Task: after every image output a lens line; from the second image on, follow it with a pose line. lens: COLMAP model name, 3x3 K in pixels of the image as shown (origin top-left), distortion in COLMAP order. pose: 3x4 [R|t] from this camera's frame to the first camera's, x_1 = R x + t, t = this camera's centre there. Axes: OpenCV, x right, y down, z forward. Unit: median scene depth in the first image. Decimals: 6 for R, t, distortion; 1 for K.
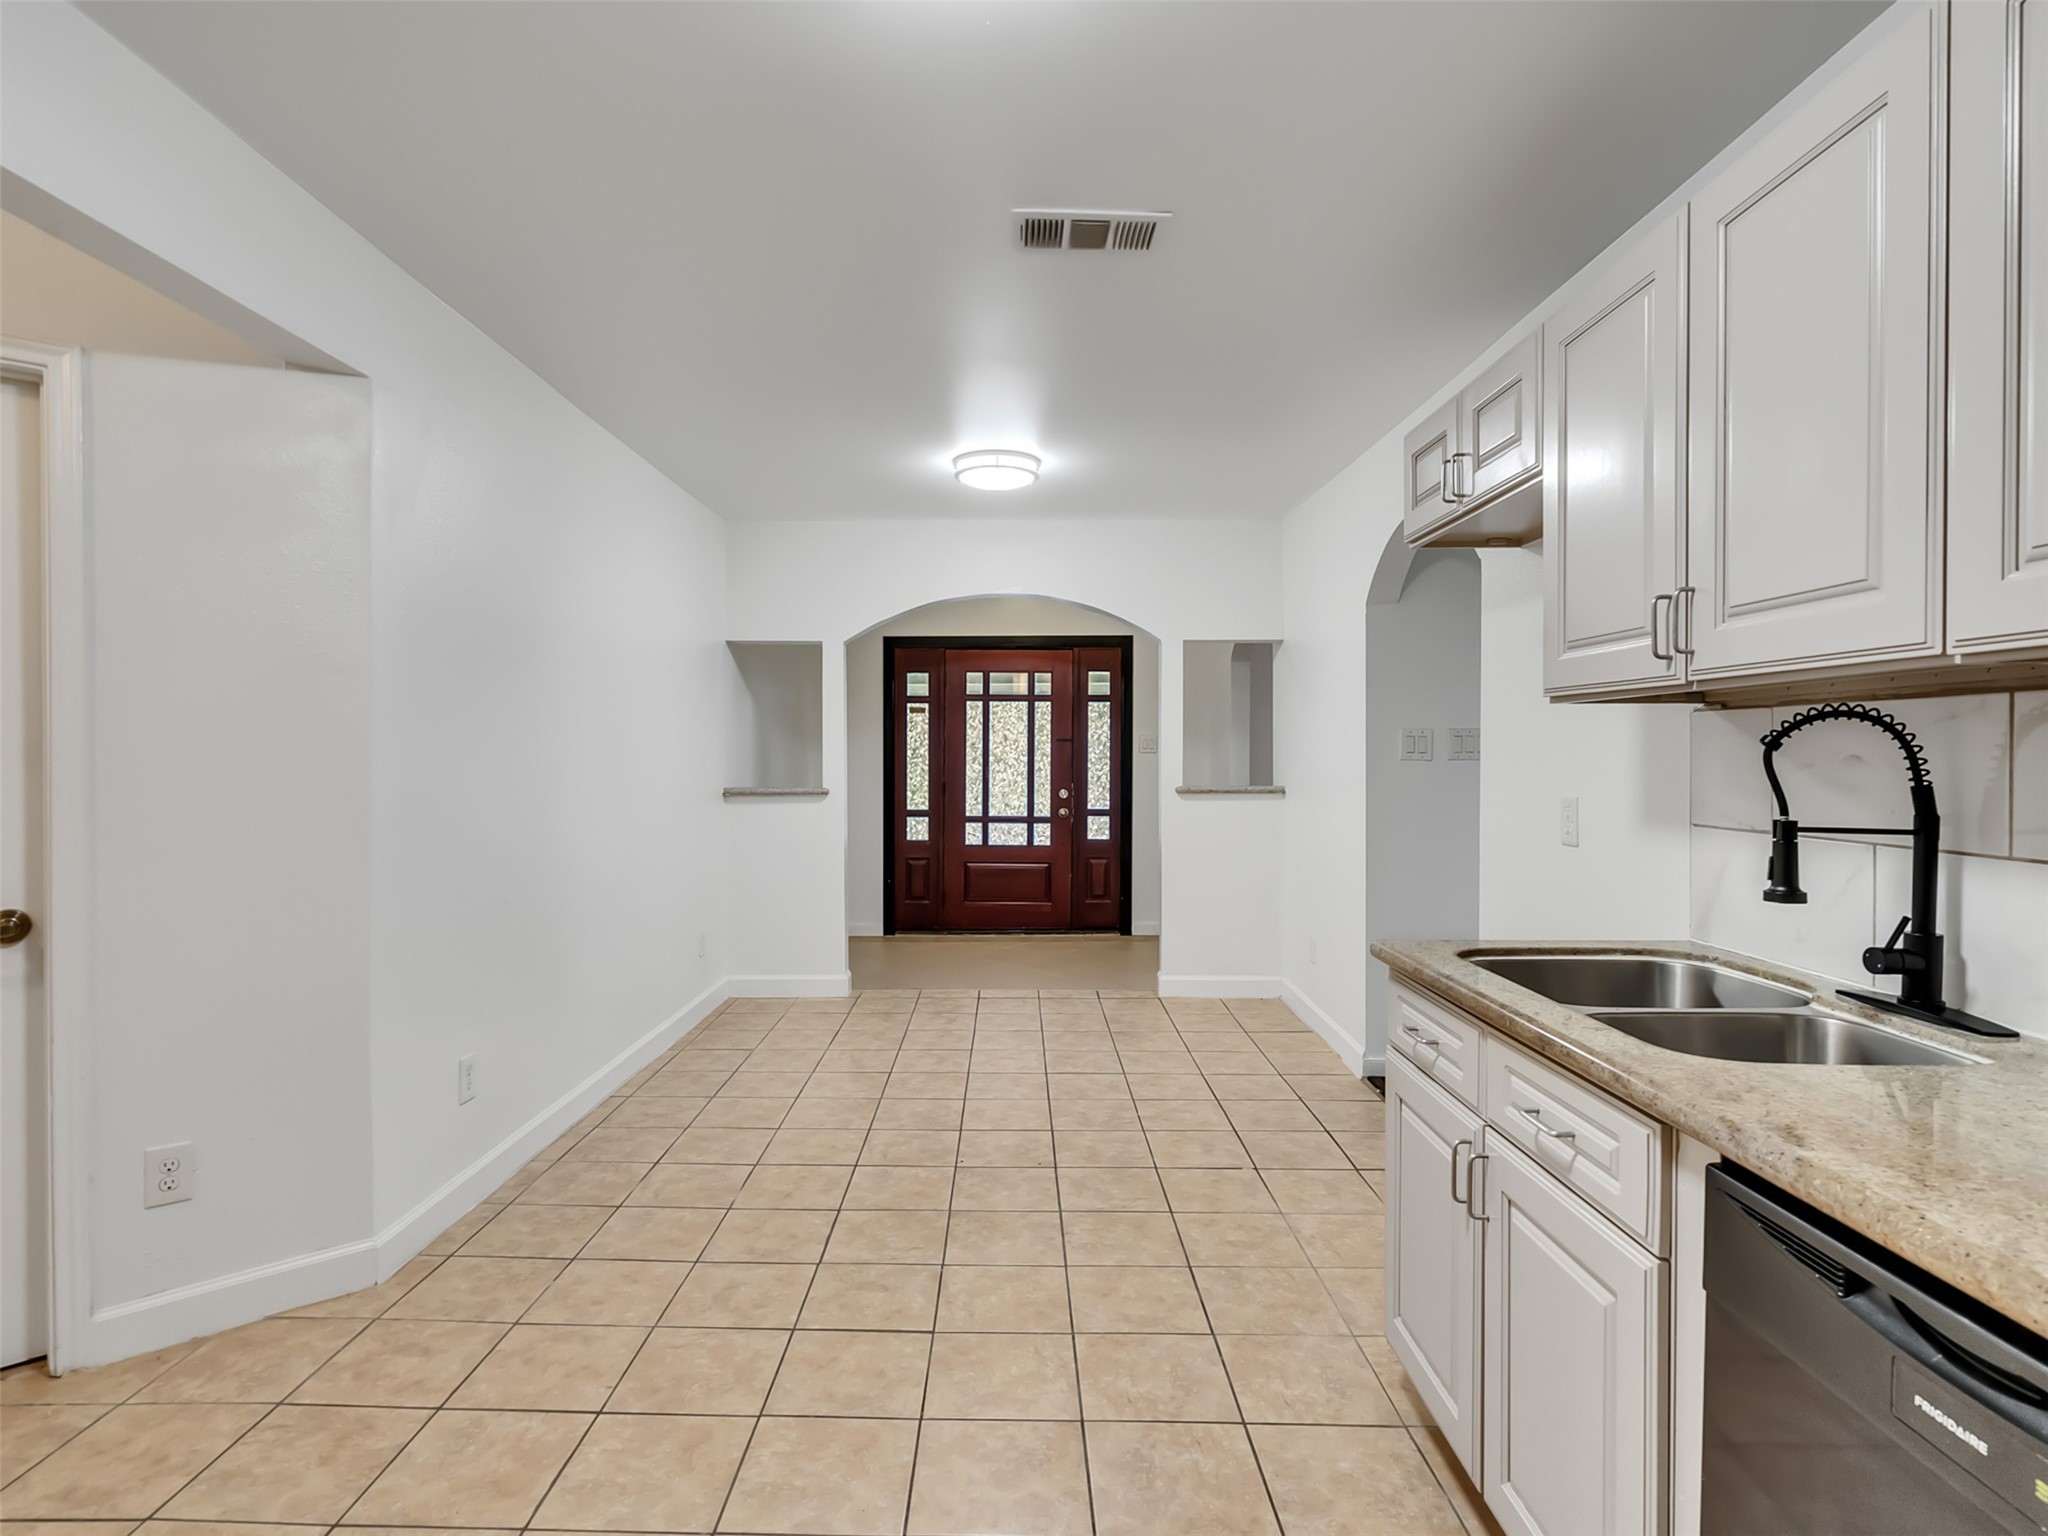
lens RADIAL K [[1048.9, 0, 1007.2], [0, 1048.9, 765.5], [0, 0, 1]] dist [-0.006599, 0.005095]
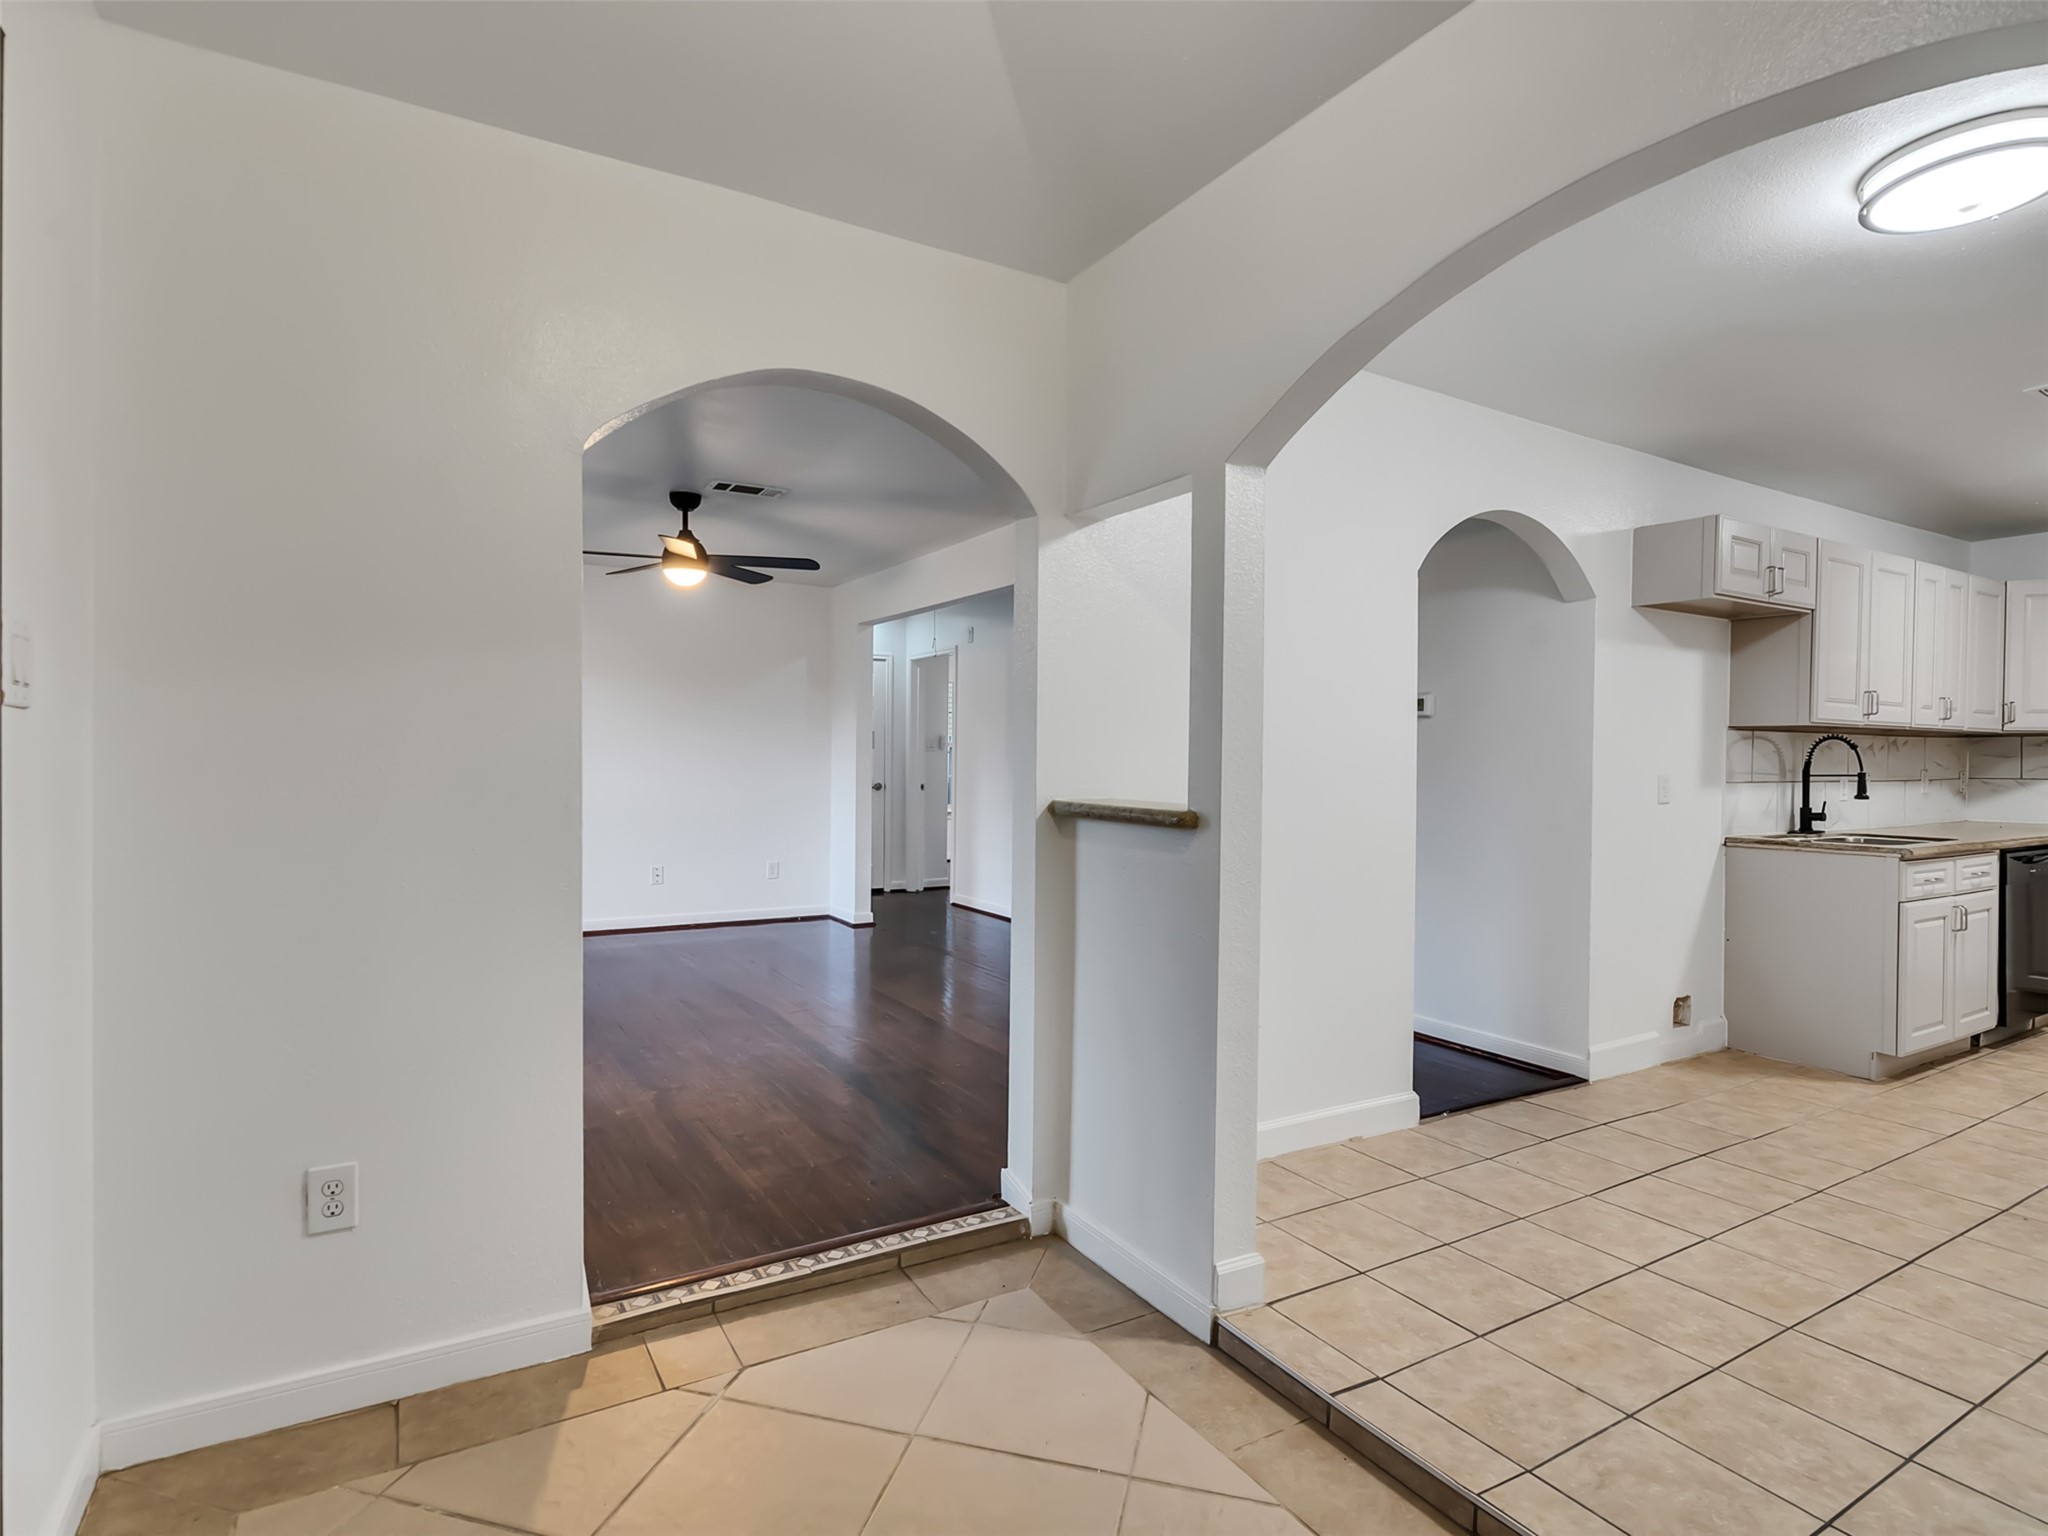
lens RADIAL K [[1048.9, 0, 1007.2], [0, 1048.9, 765.5], [0, 0, 1]] dist [-0.006599, 0.005095]
pose [[-0.515313, -0.017074, 0.856832, -0.399773], [-0.000500, 0.999807, 0.019623, -0.018330], [-0.857002, 0.009684, -0.515222, 3.189786]]
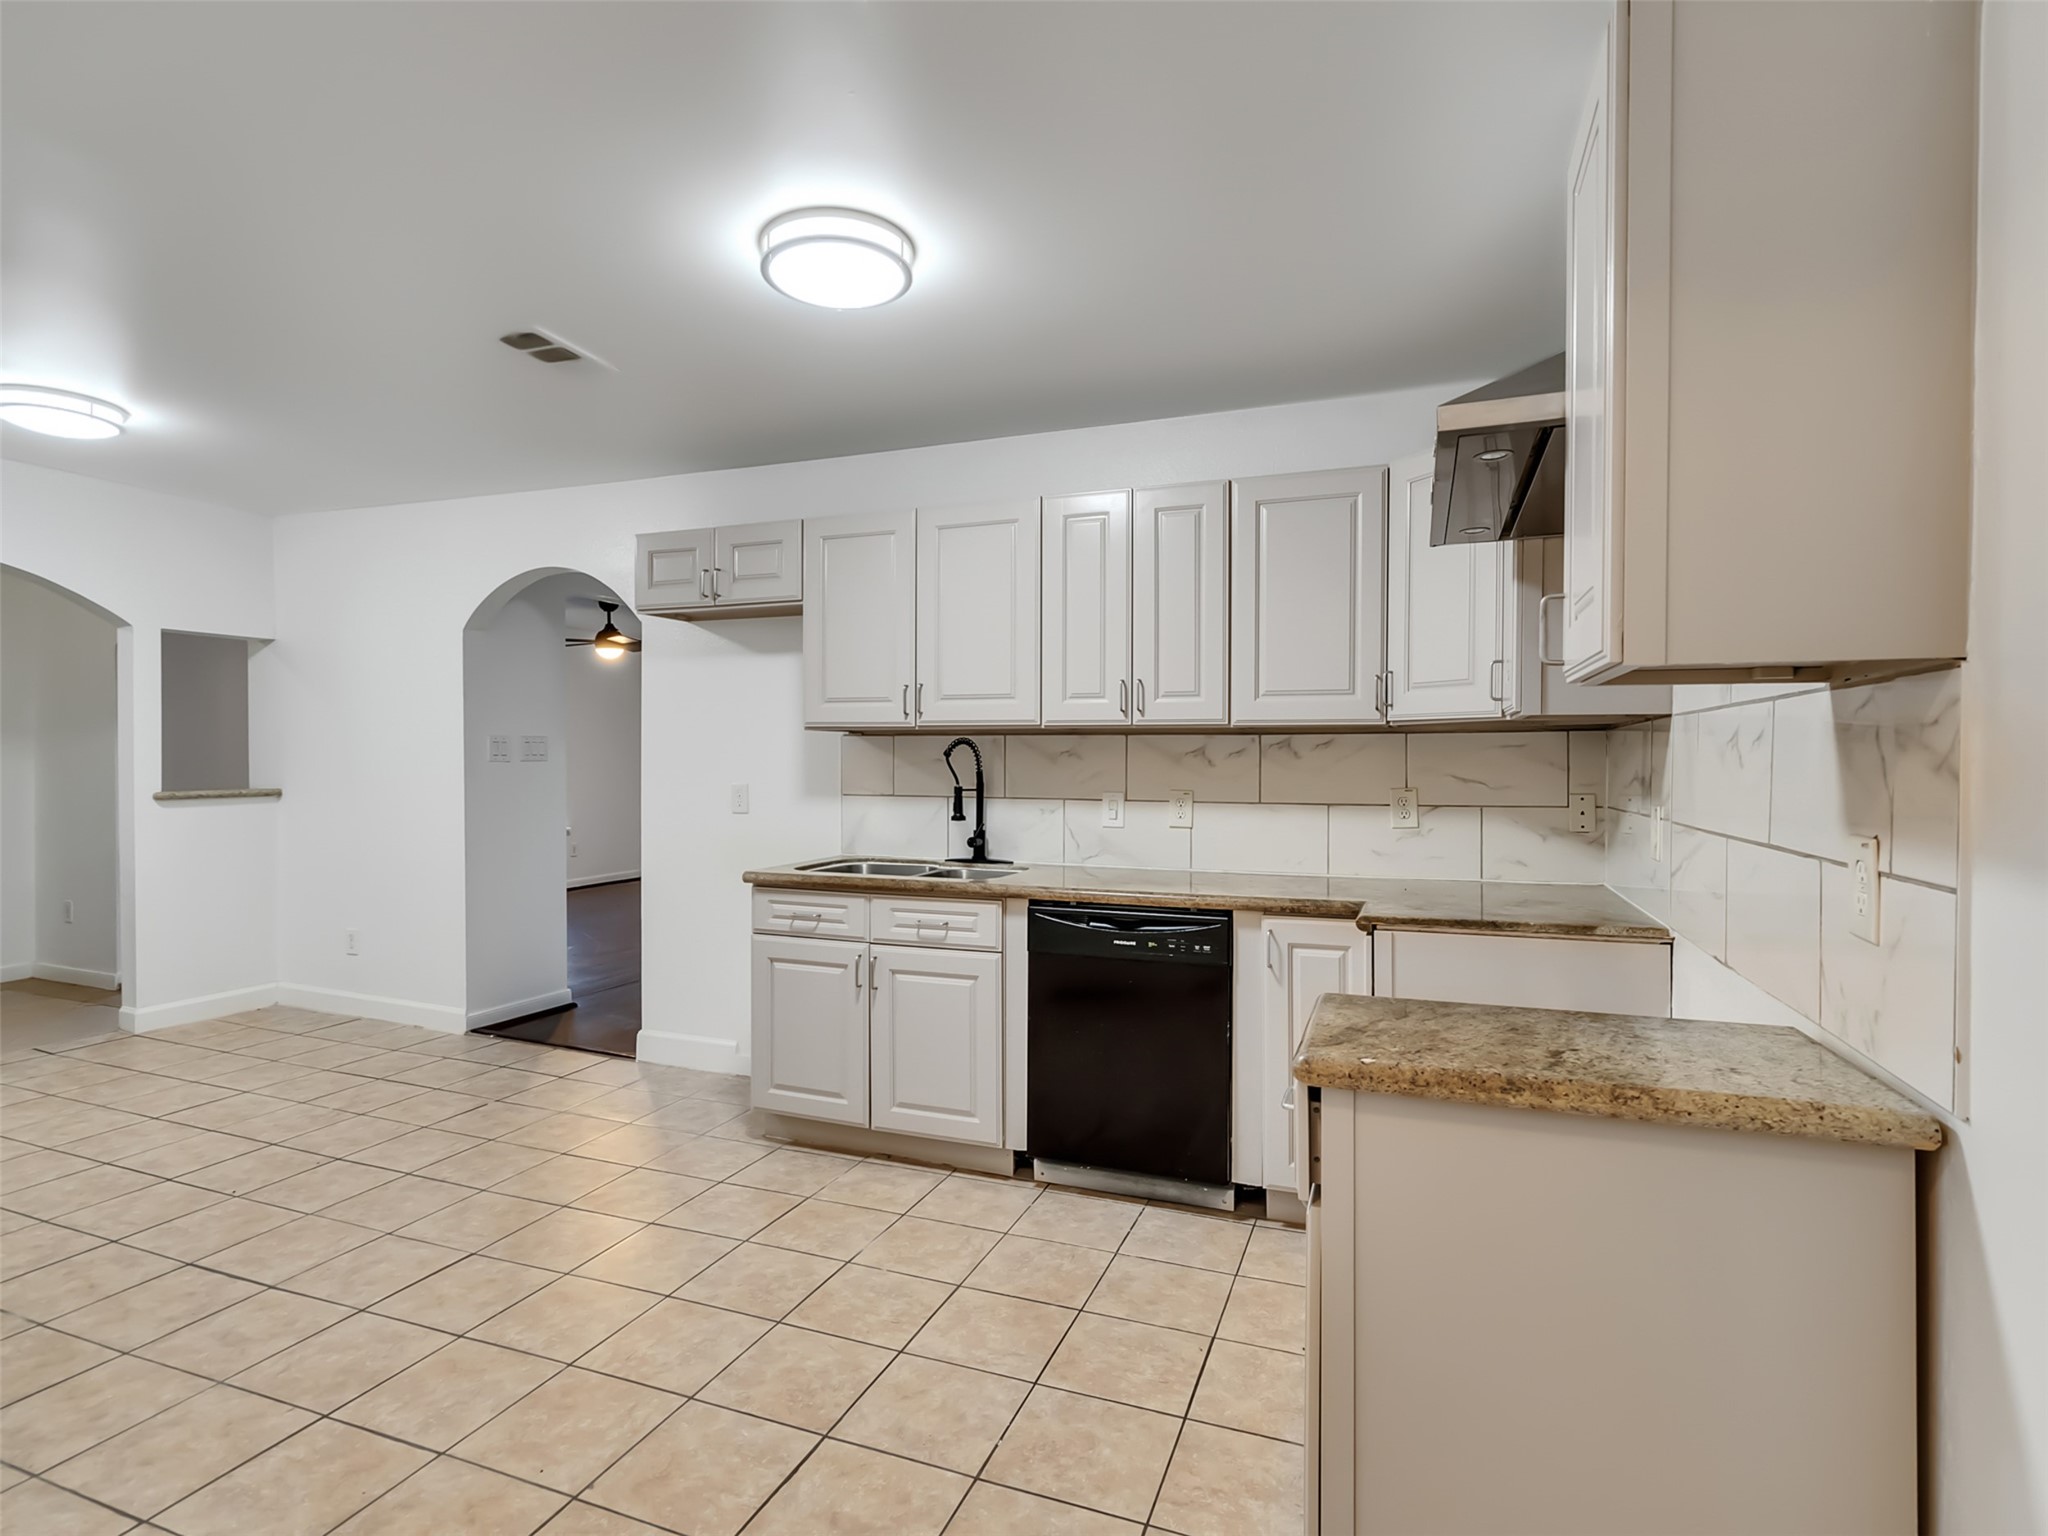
lens RADIAL K [[1046.3, 0, 1010.2], [0, 1046.3, 767.4], [0, 0, 1]] dist [-0.006962, 0.000697]
pose [[0.356205, -0.010687, 0.934347, -0.981991], [0.007871, 0.999933, 0.008437, -0.007344], [-0.934375, 0.004349, 0.356265, 0.023596]]
